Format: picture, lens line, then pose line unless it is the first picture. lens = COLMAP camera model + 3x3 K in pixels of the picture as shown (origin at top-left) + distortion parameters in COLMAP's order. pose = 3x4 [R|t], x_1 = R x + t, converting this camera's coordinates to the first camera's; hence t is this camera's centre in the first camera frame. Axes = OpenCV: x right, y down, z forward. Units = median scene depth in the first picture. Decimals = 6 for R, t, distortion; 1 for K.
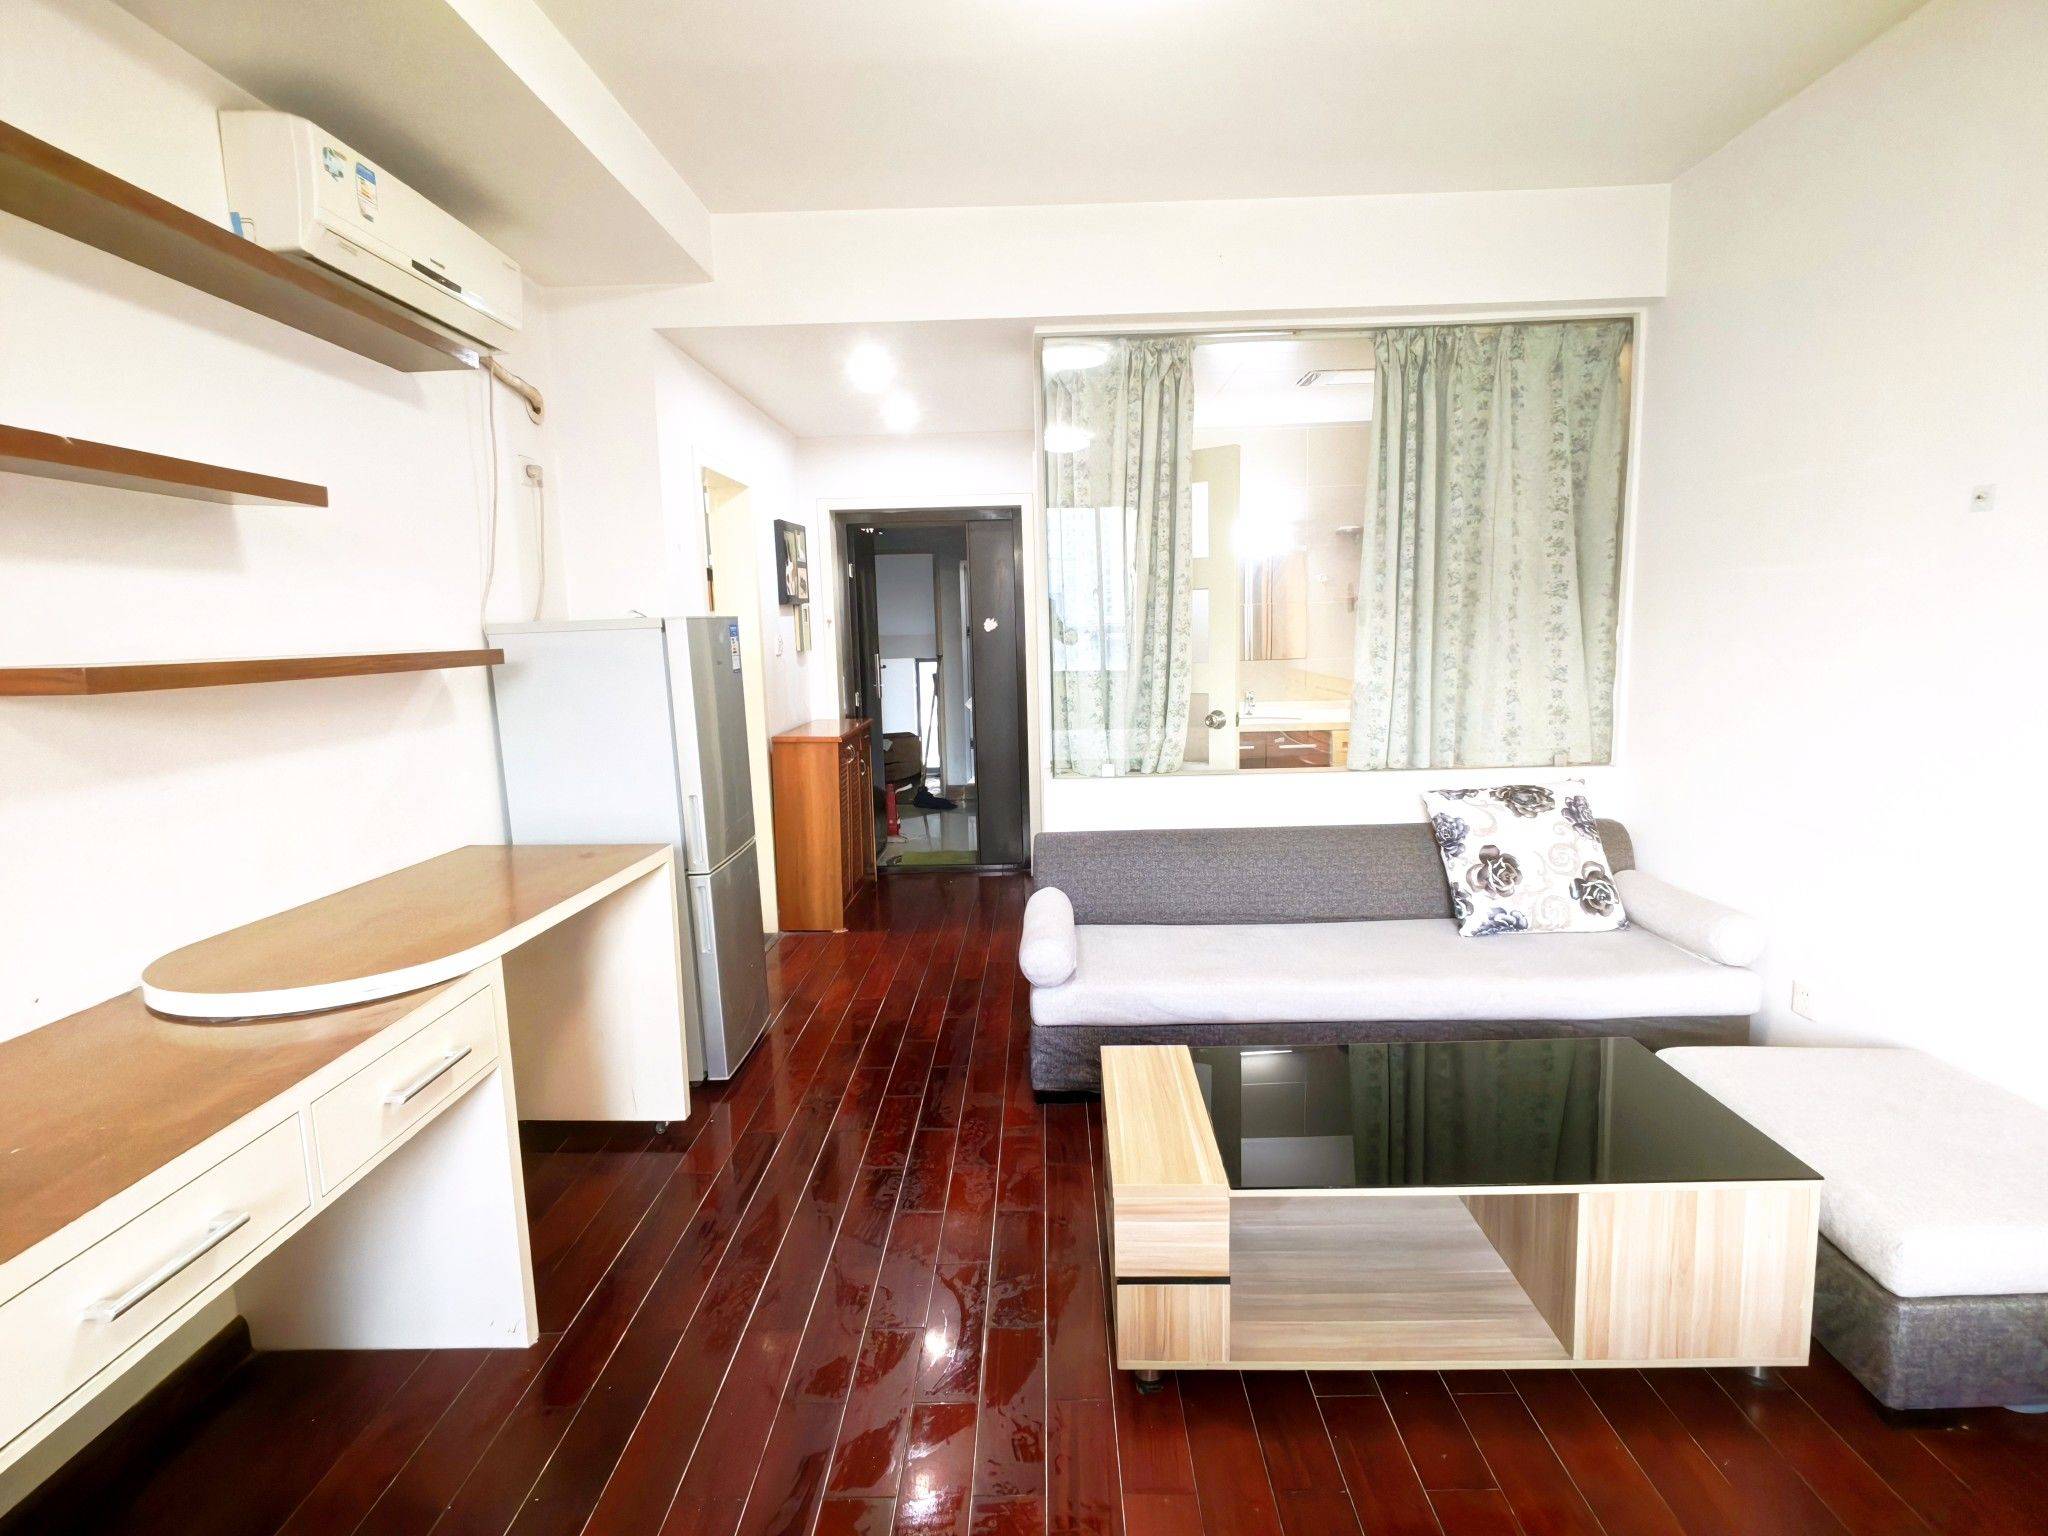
lens RADIAL K [[1032.9, 0, 1028.2], [0, 1032.9, 768.0], [0, 0, 1]] dist [0.000923, 0.000768]
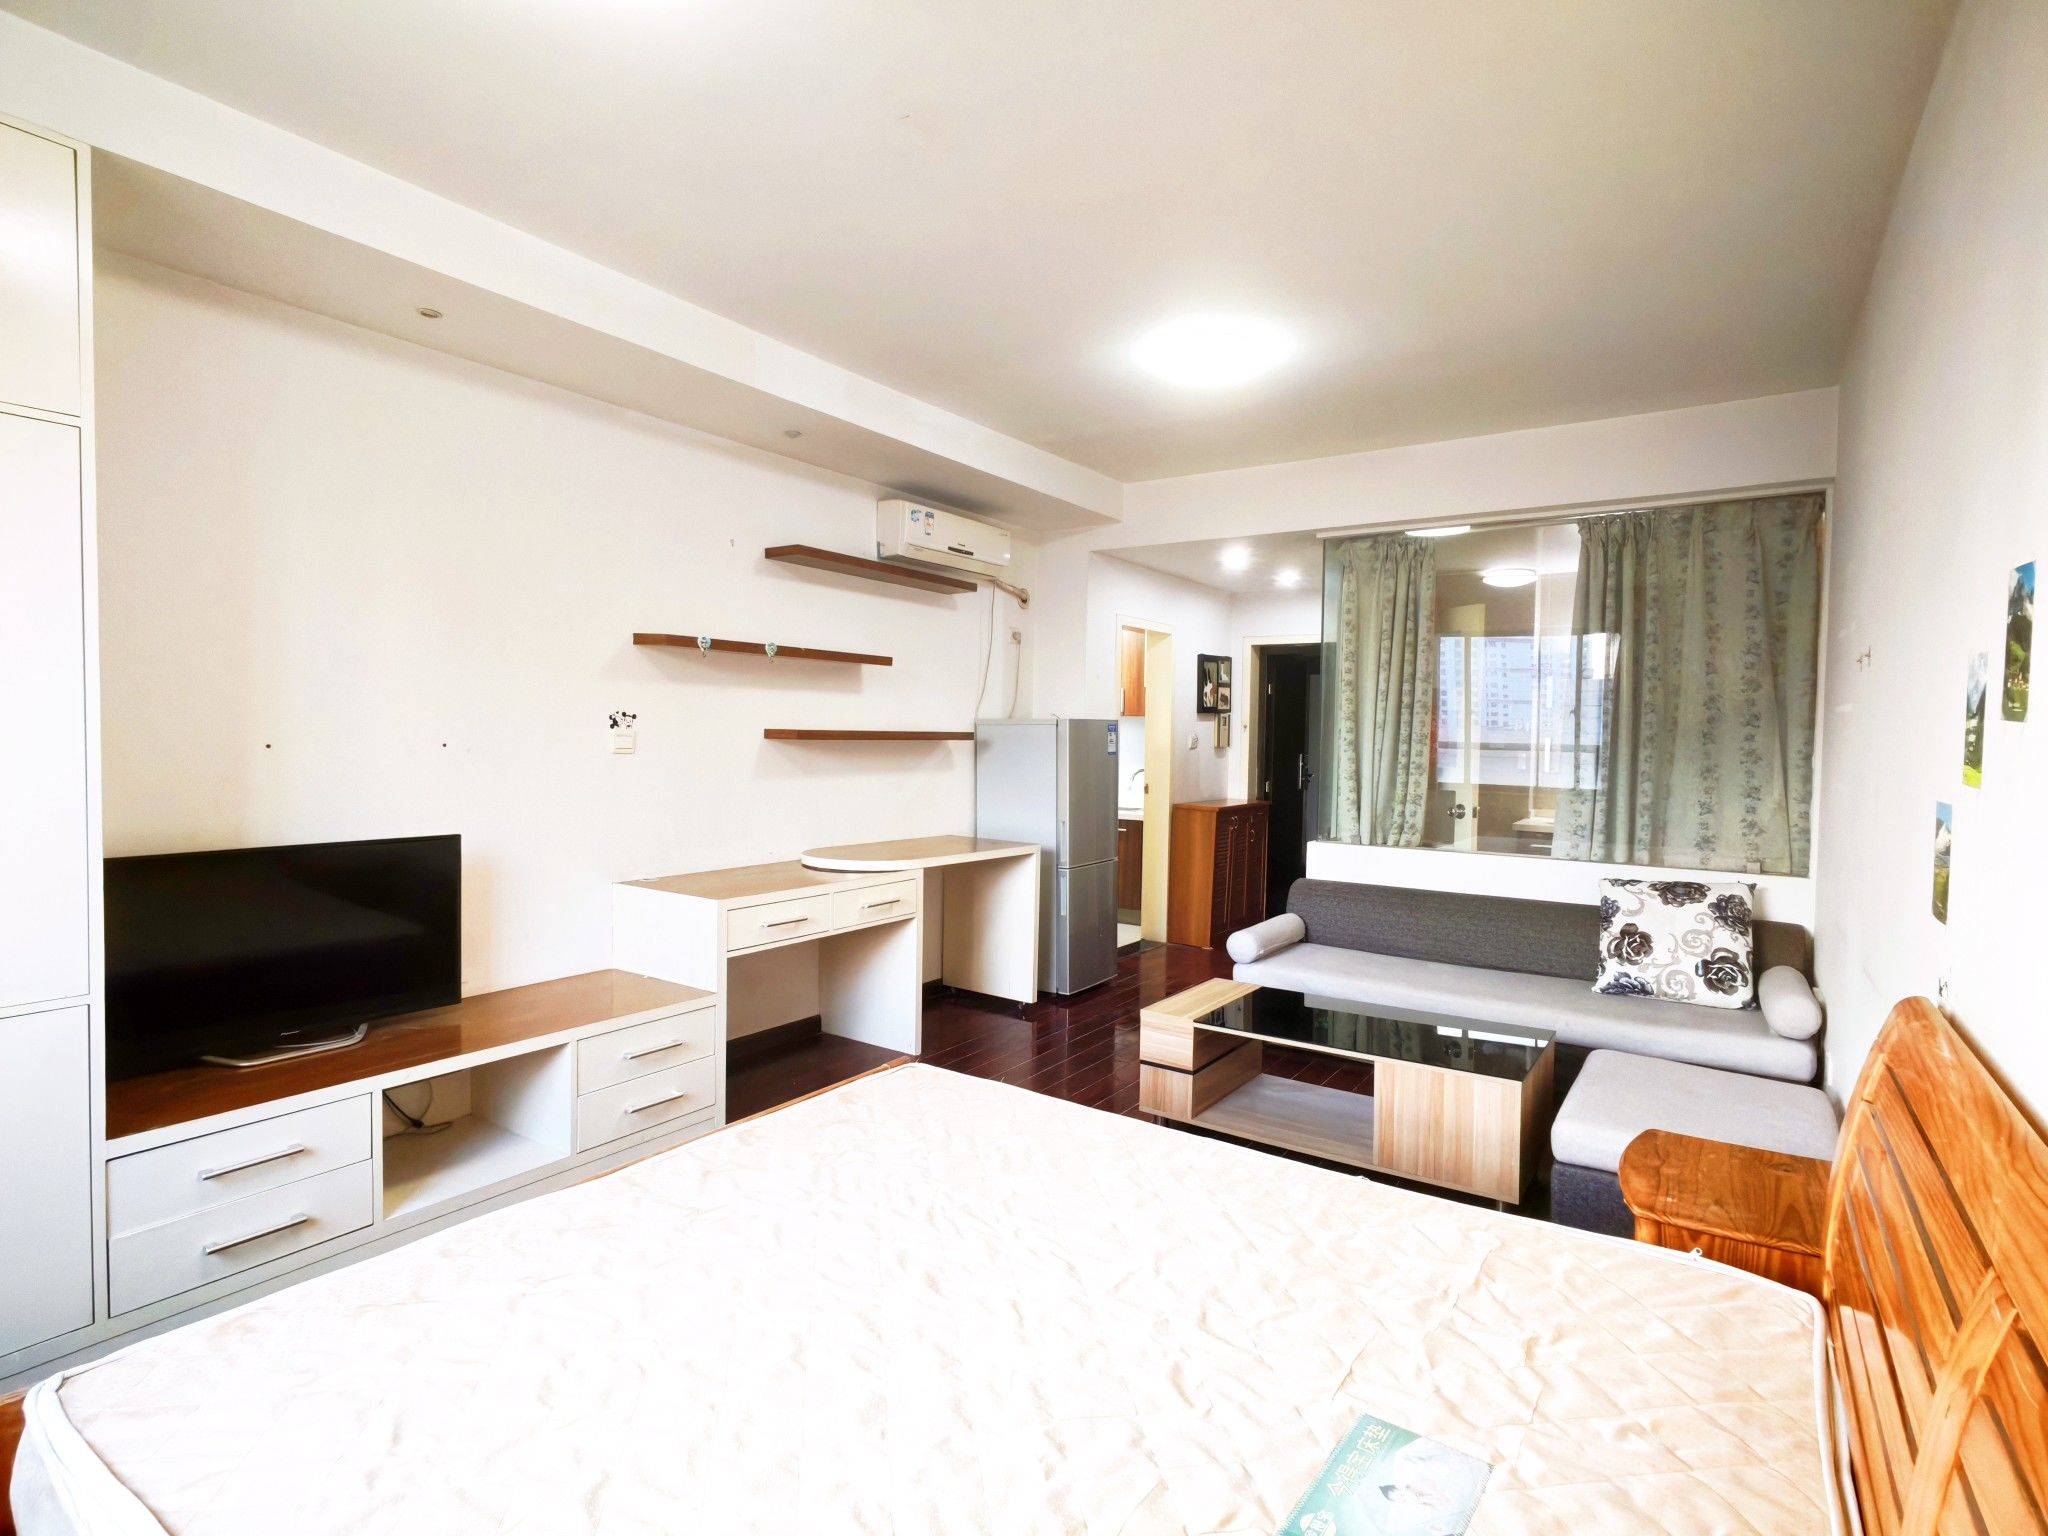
lens RADIAL K [[1032.9, 0, 1028.2], [0, 1032.9, 768.0], [0, 0, 1]] dist [0.000923, 0.000768]
pose [[0.835029, 0.058319, -0.547106, 0.481766], [-0.113165, 0.991311, -0.067050, 0.051850], [0.538442, 0.117903, 0.834374, -0.412570]]
